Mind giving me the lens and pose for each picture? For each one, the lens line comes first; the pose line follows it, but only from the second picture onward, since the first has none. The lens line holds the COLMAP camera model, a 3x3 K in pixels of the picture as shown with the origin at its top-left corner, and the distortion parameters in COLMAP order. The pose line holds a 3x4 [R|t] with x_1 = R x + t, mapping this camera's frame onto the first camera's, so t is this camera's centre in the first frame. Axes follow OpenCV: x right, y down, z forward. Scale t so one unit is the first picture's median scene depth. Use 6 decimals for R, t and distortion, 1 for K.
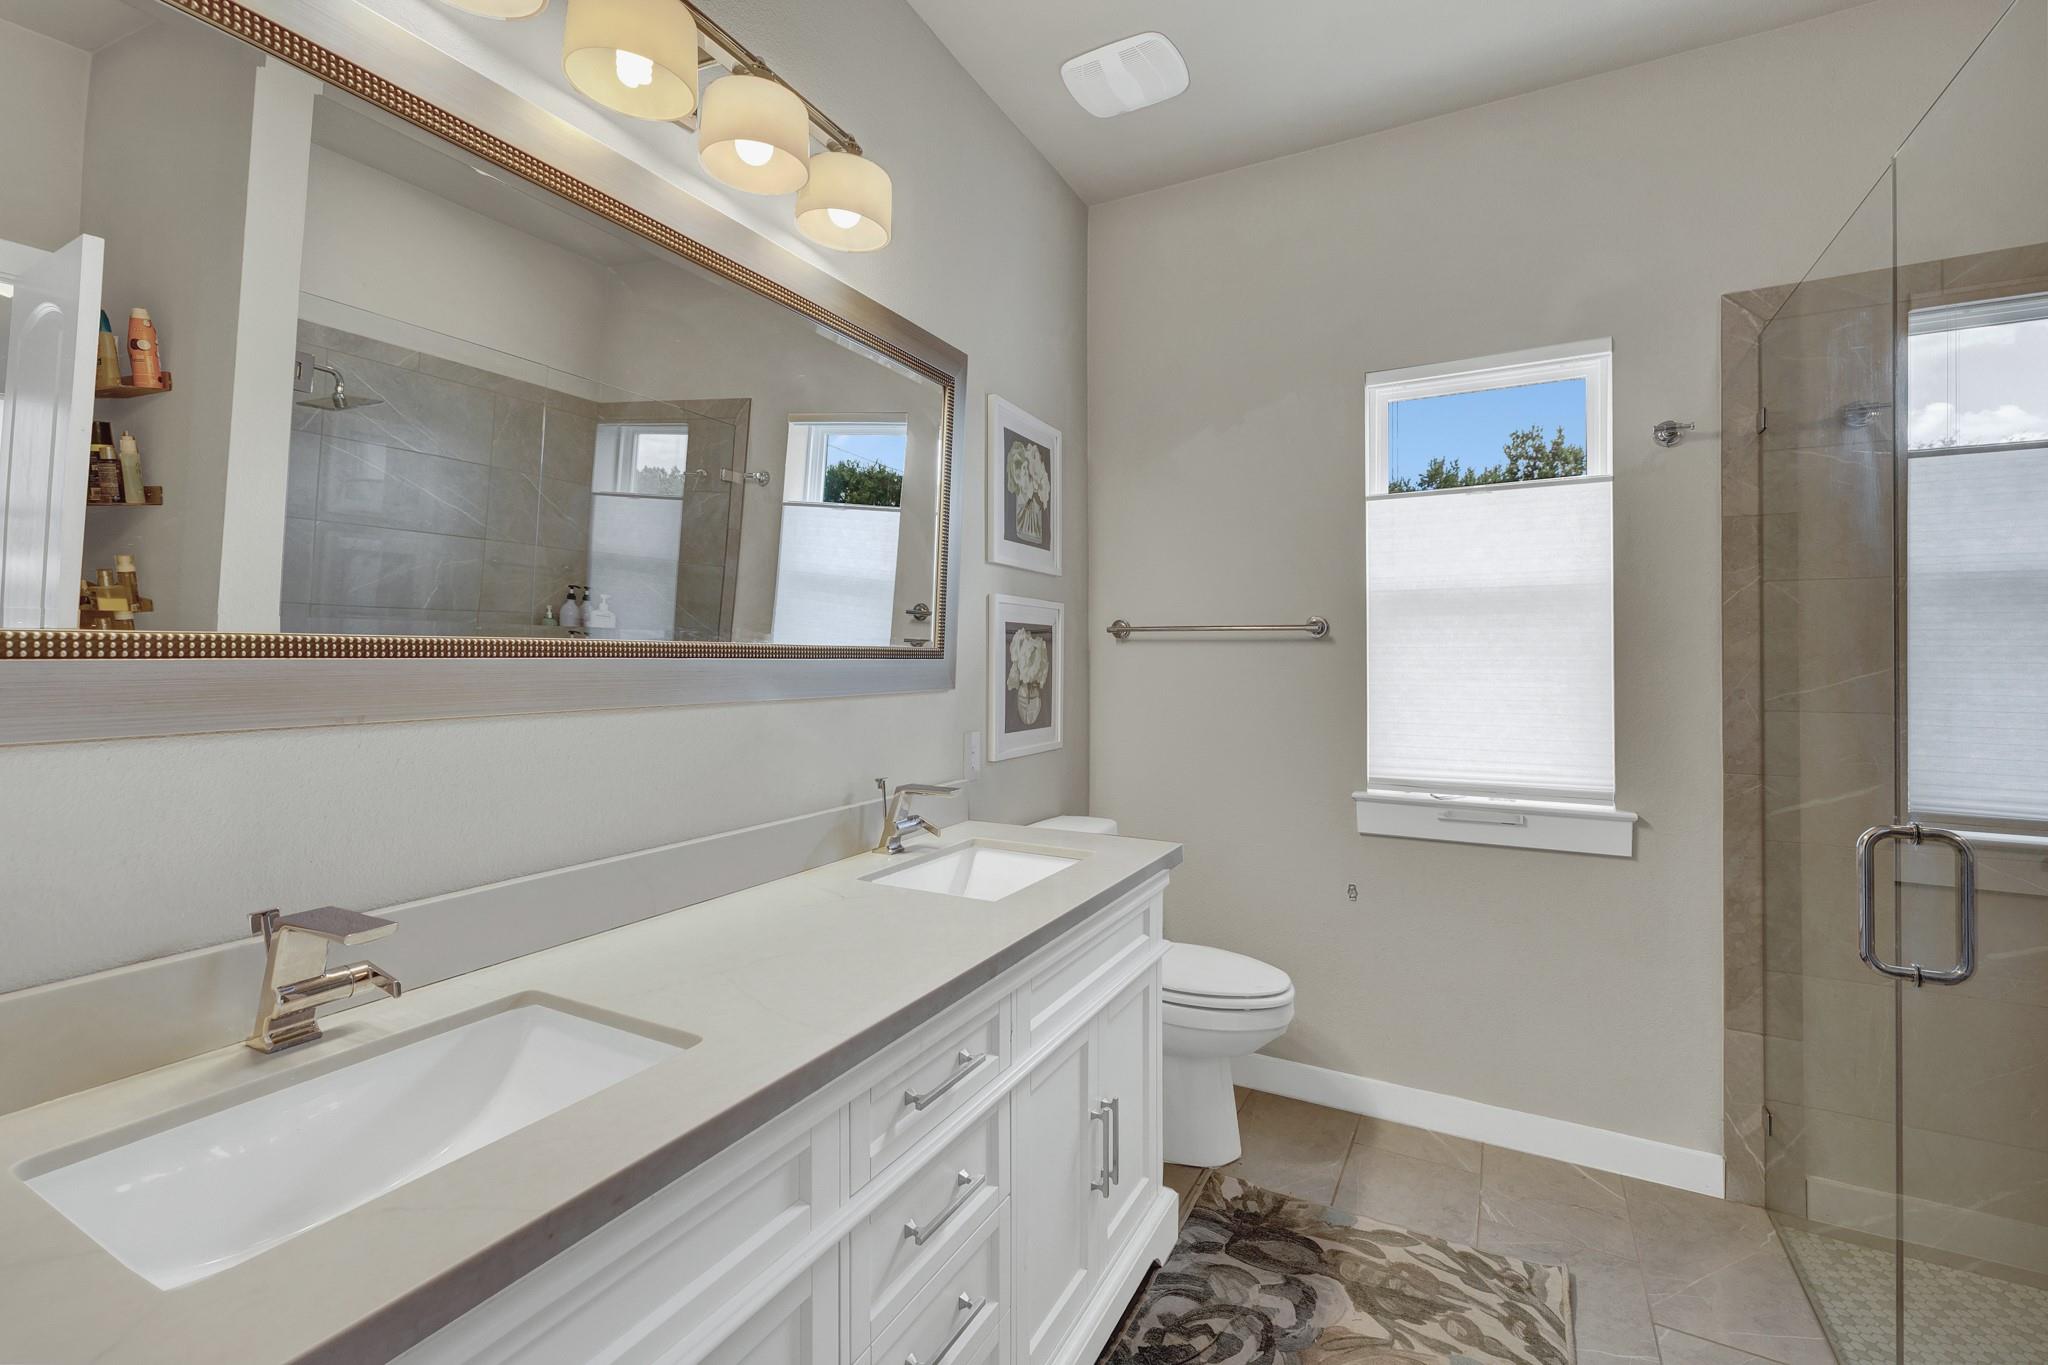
lens RADIAL K [[887.4, 0, 1024.0], [0, 887.4, 682.5], [0, 0, 1]] dist [-0.007557, -0.000395]
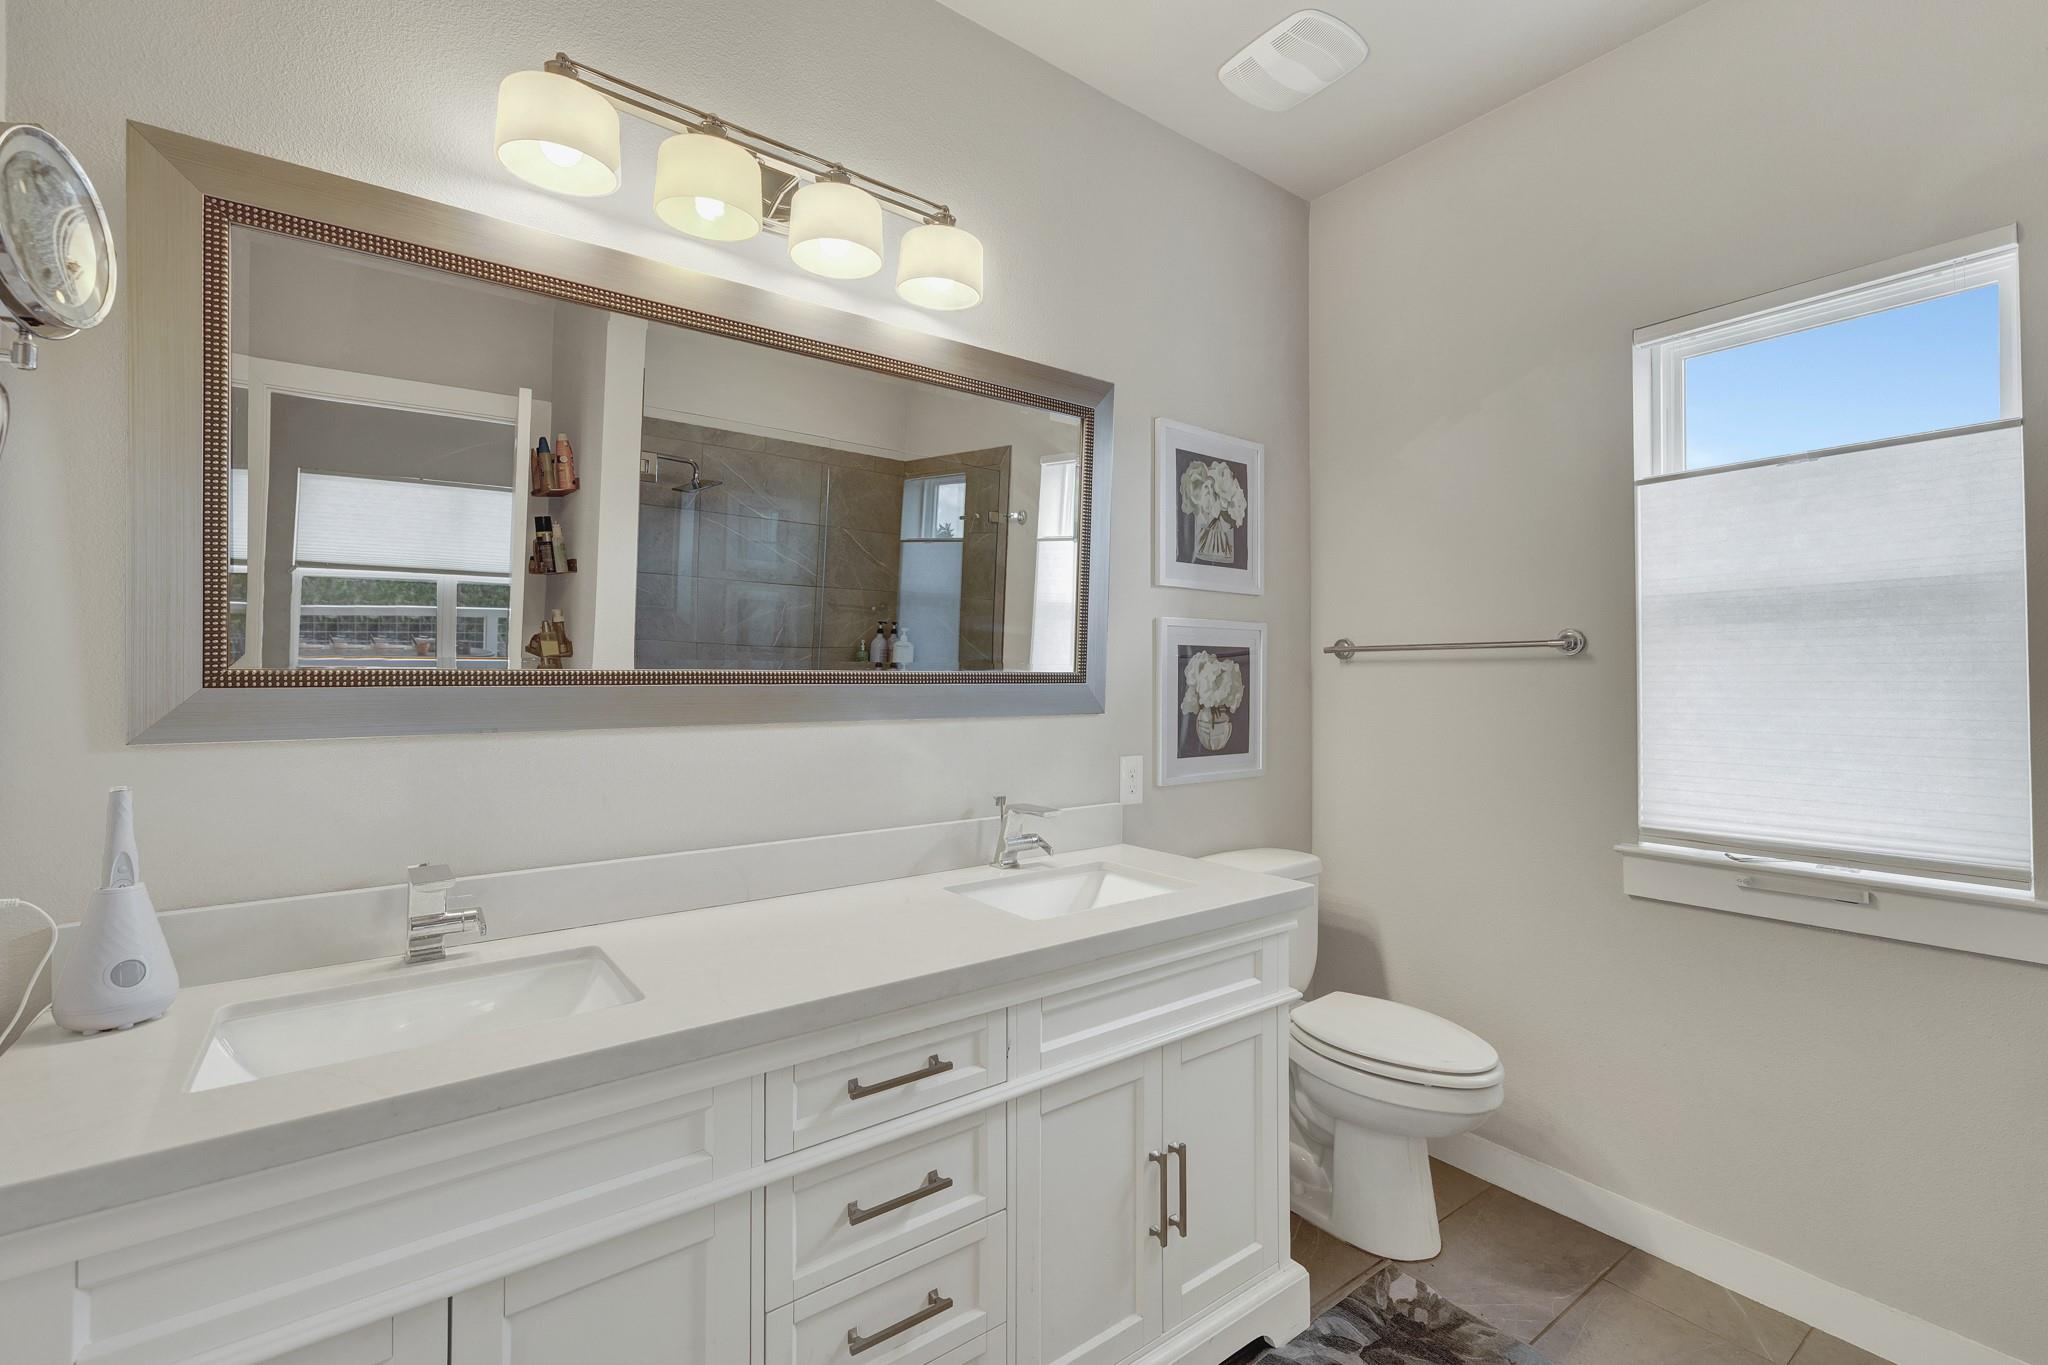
lens RADIAL K [[876.6, 0, 1010.2], [0, 876.6, 687.2], [0, 0, 1]] dist [0.000142, 0.000071]
pose [[0.910510, -0.002060, -0.413482, 0.210360], [-0.006451, 0.999795, -0.019187, -0.001450], [0.413437, 0.020137, 0.910310, 0.036437]]
